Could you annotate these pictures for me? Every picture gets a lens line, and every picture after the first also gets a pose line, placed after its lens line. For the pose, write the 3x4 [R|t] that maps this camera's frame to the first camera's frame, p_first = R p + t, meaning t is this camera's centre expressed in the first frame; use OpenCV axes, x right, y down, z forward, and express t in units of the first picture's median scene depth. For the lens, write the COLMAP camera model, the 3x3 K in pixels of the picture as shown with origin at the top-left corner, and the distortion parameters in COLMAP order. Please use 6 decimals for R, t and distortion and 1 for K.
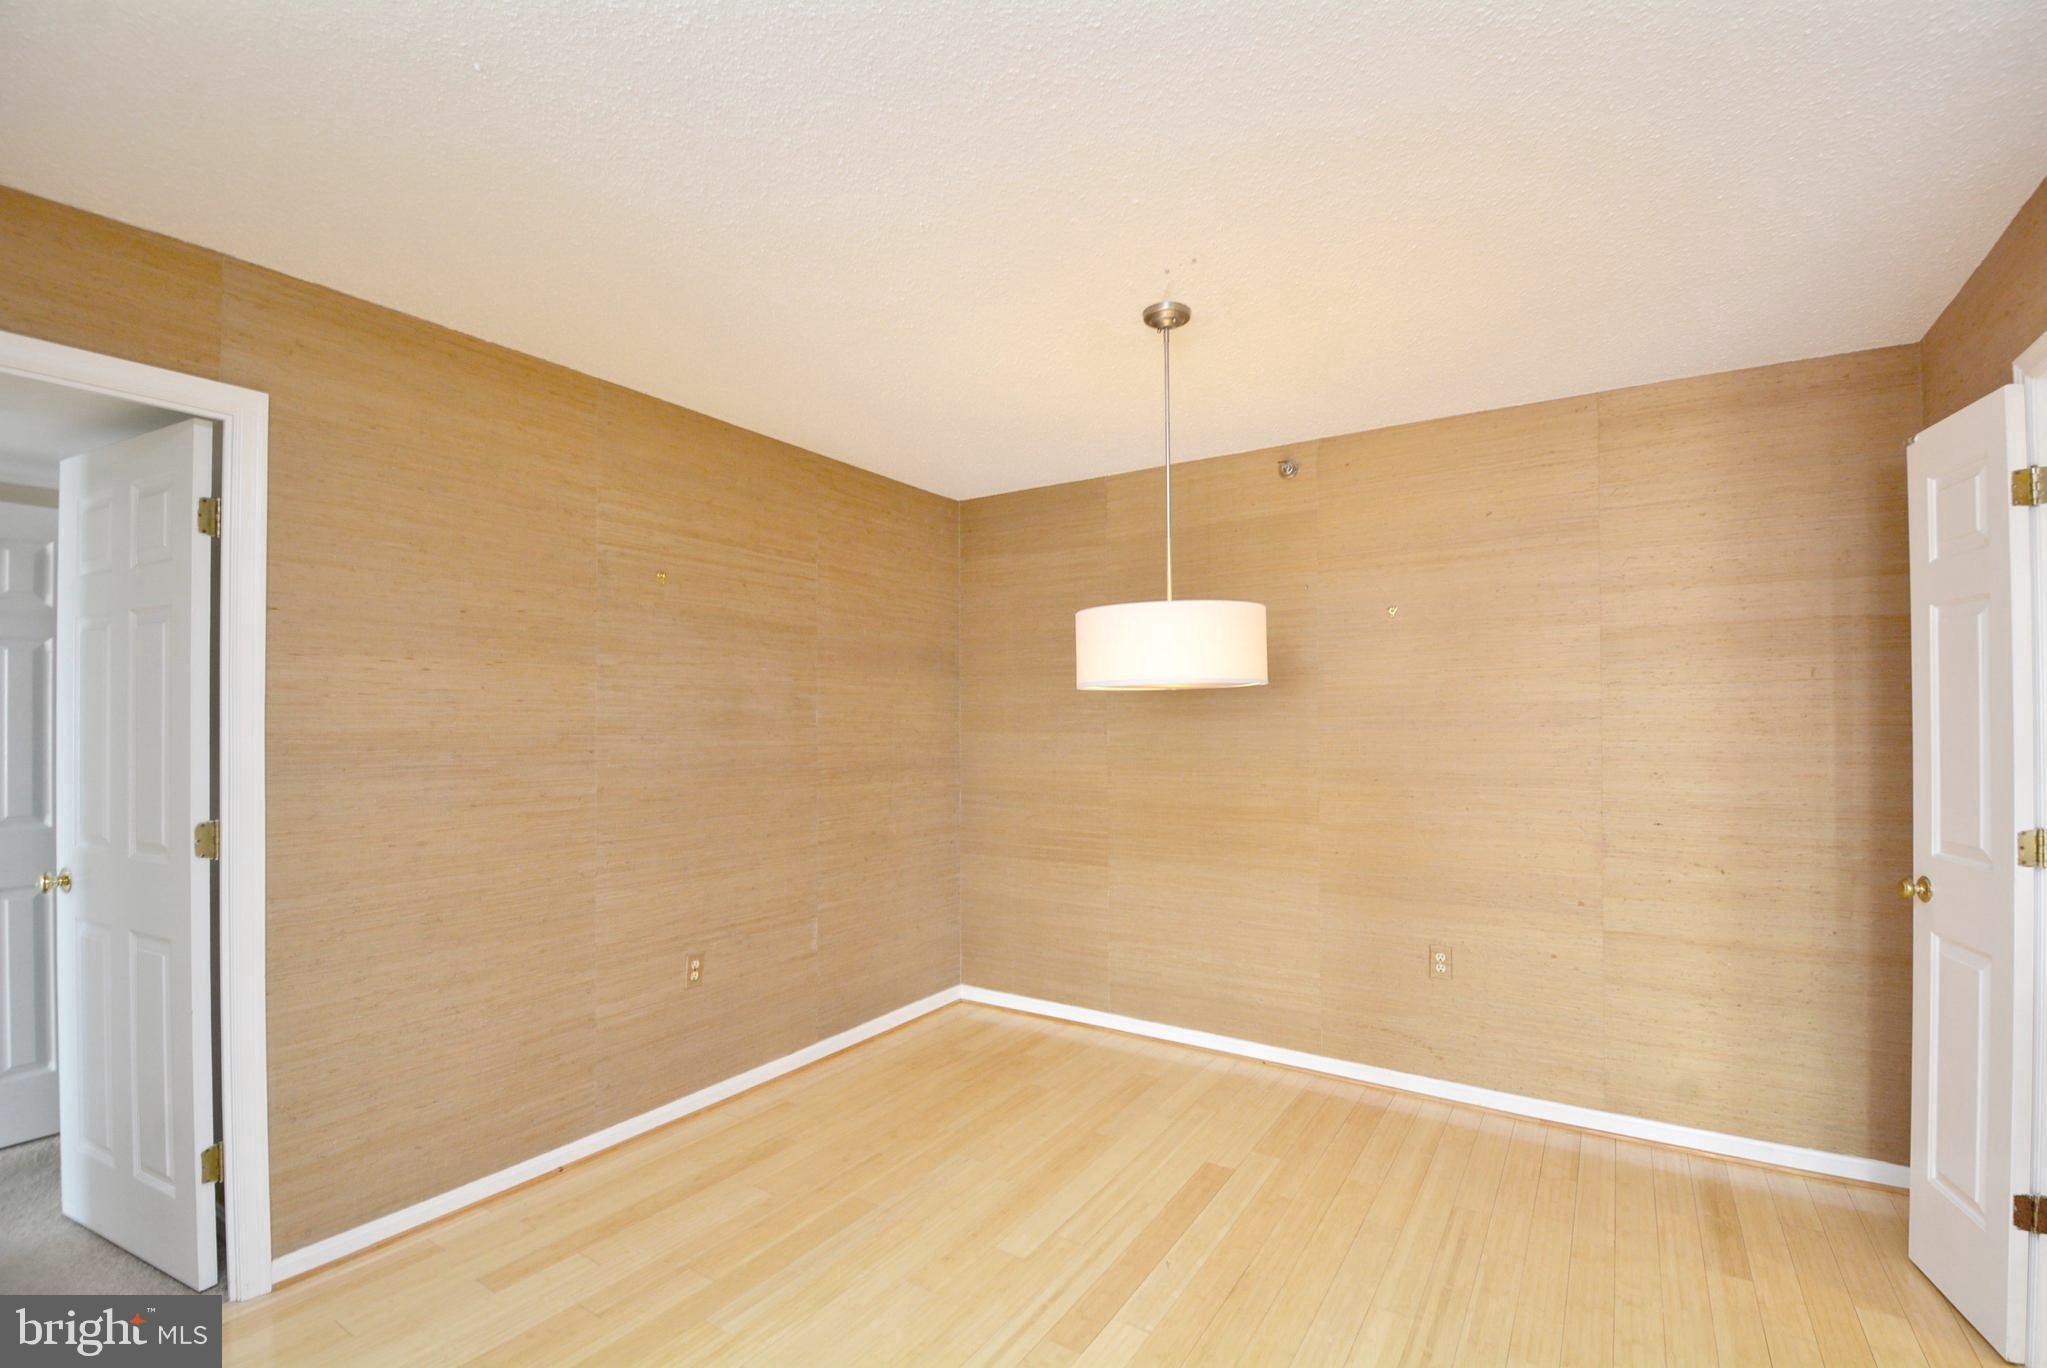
lens RADIAL K [[891.6, 0, 1047.4], [0, 891.6, 710.4], [0, 0, 1]] dist [0.009314, -0.020109]
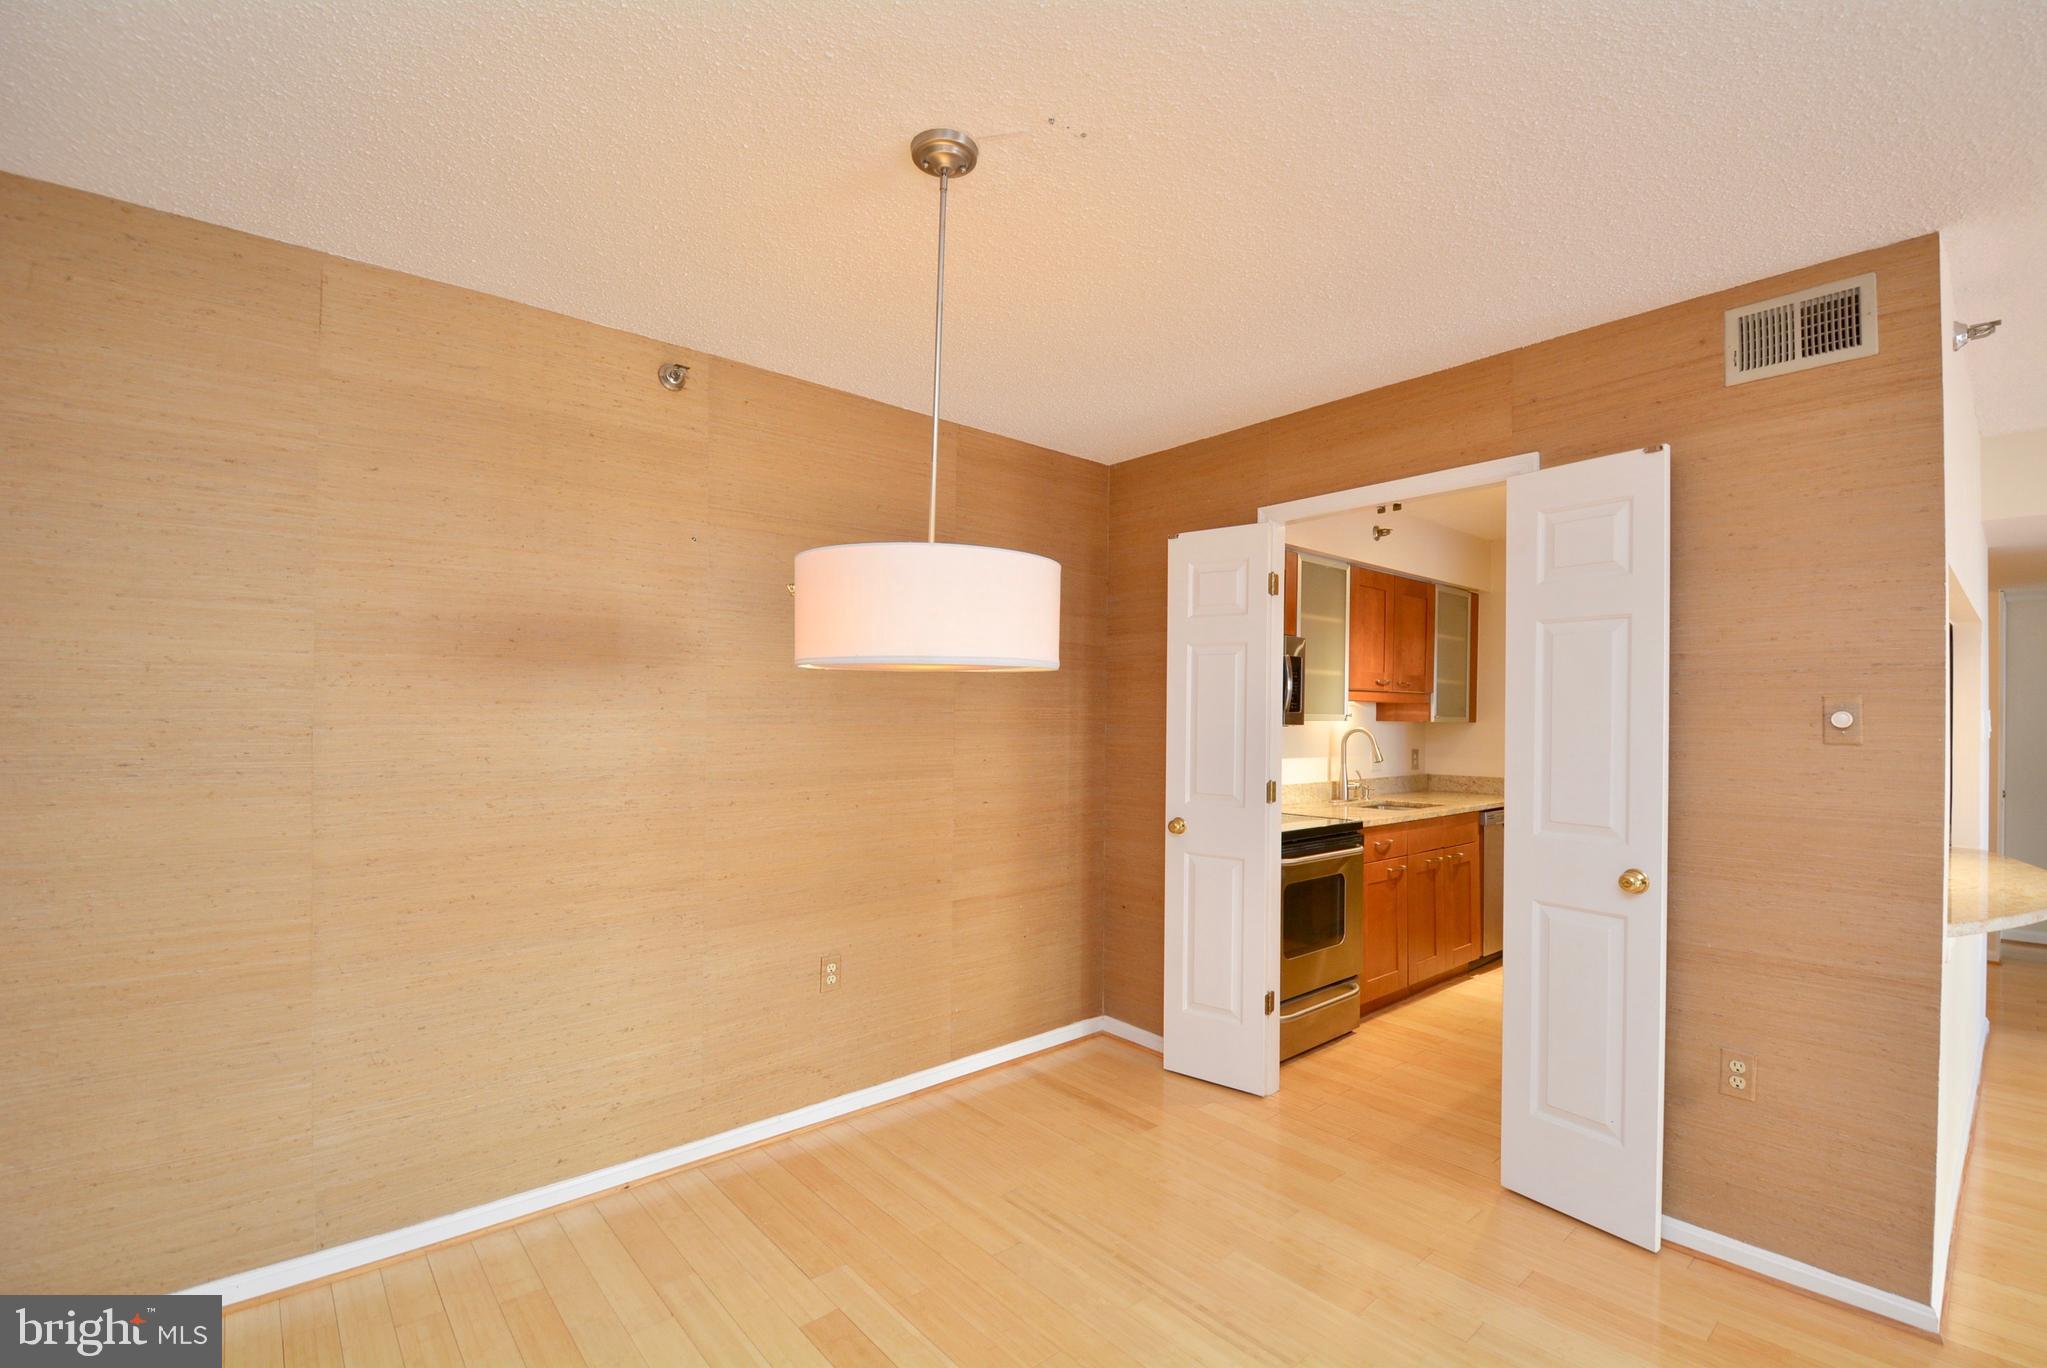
lens RADIAL K [[891.6, 0, 1047.4], [0, 891.6, 710.4], [0, 0, 1]] dist [0.009314, -0.020109]
pose [[0.275428, 0.008775, 0.961282, -0.478903], [-0.020675, 0.999781, -0.003203, 0.006796], [-0.961099, -0.018992, 0.275549, 0.641346]]
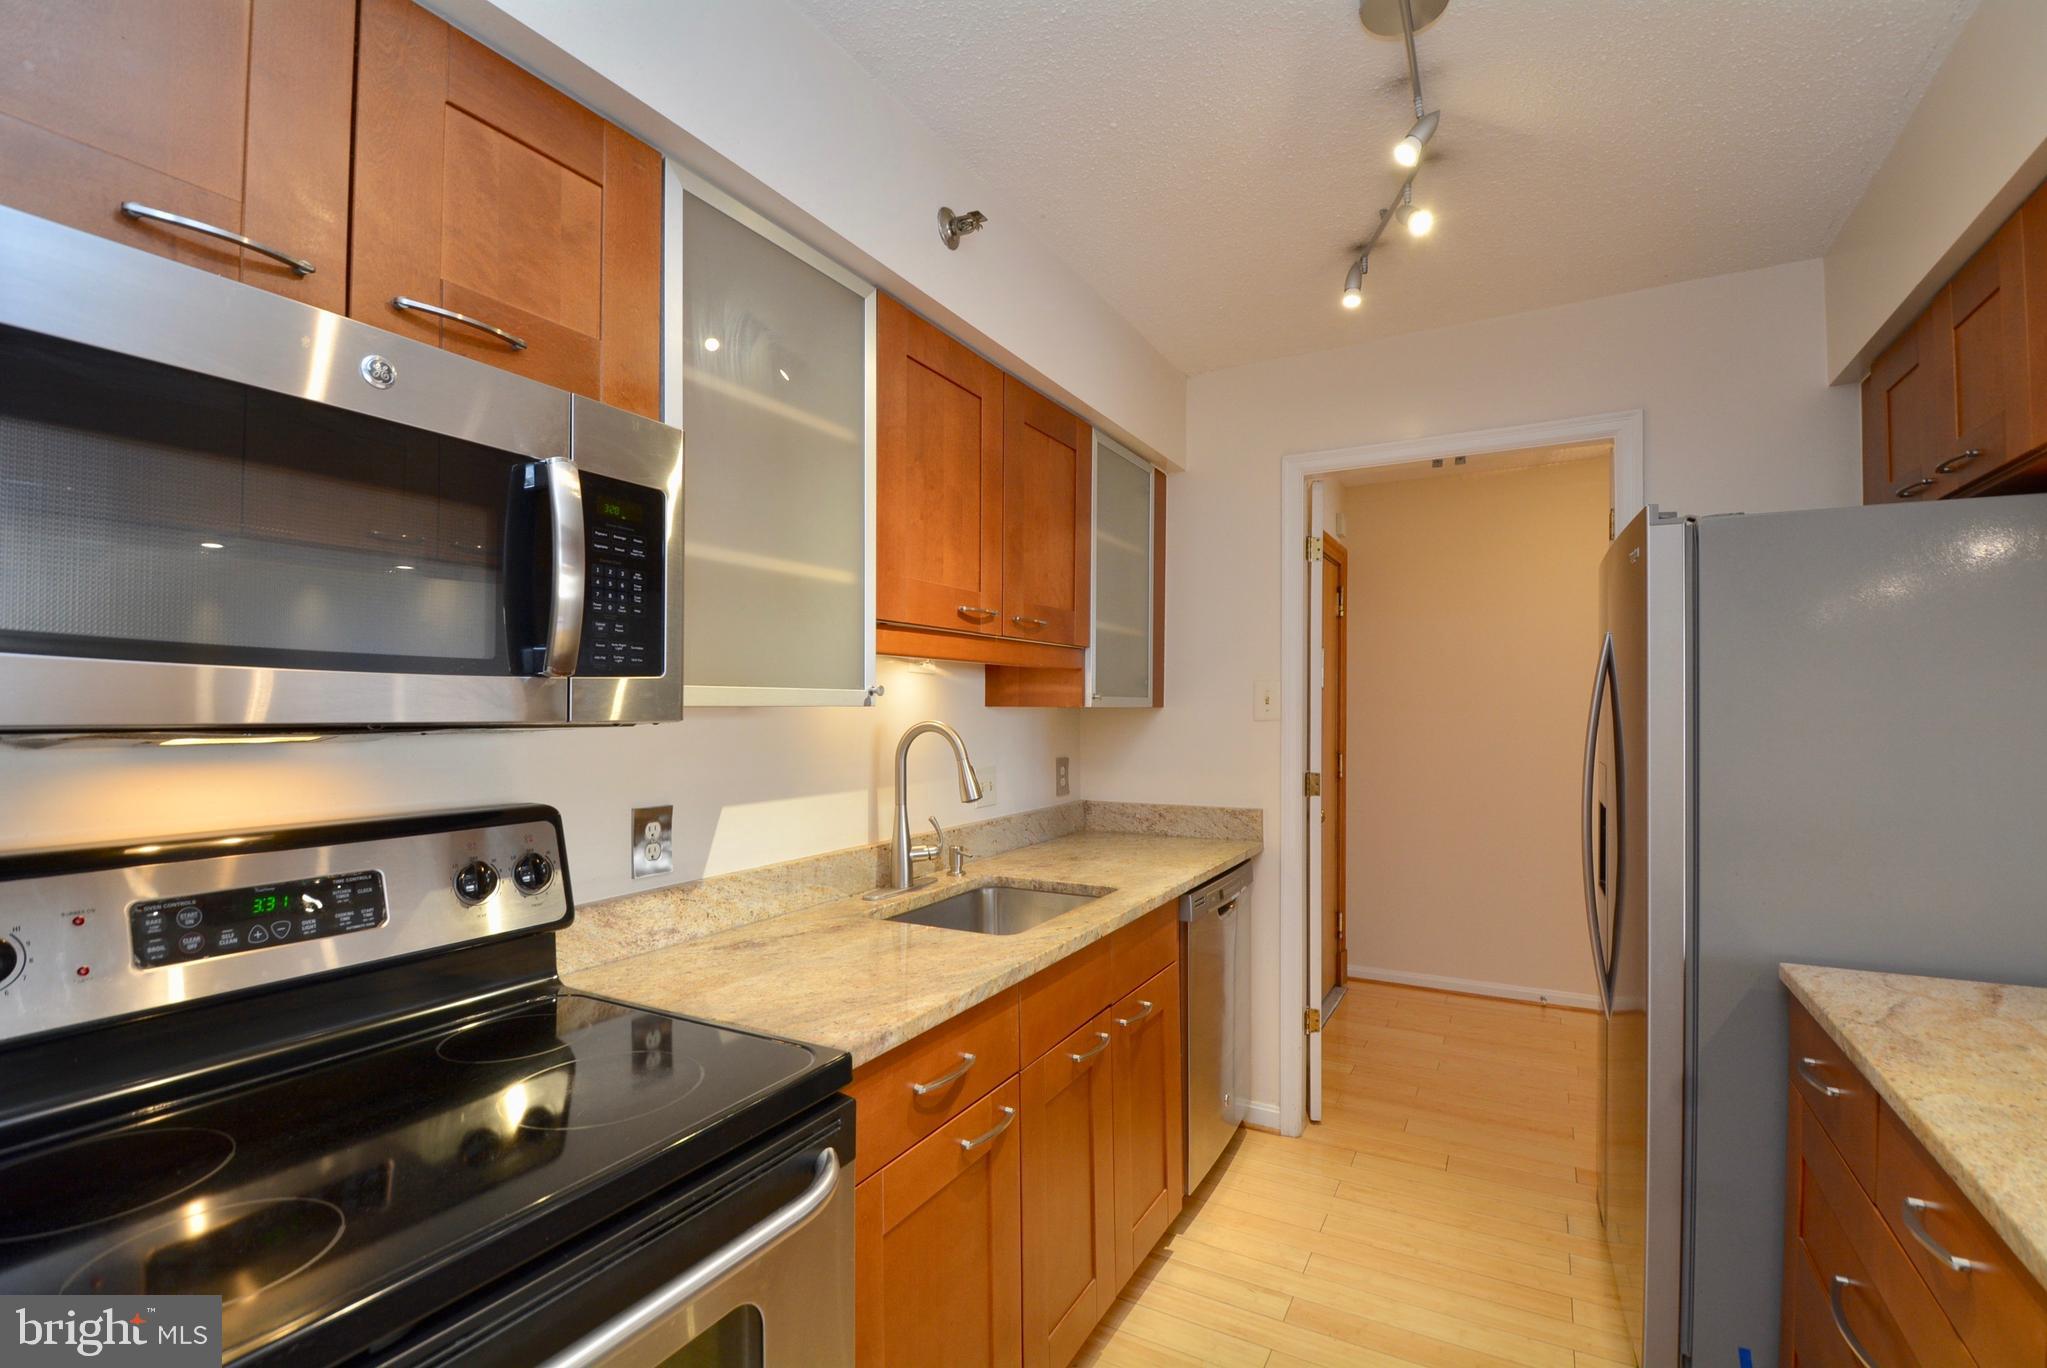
lens RADIAL K [[891.6, 0, 1047.4], [0, 891.6, 710.4], [0, 0, 1]] dist [0.009314, -0.020109]
pose [[-0.067428, -0.005032, 0.997711, 0.652103], [-0.011620, 0.999923, 0.004258, 0.008466], [-0.997656, -0.011306, -0.067482, 0.481766]]
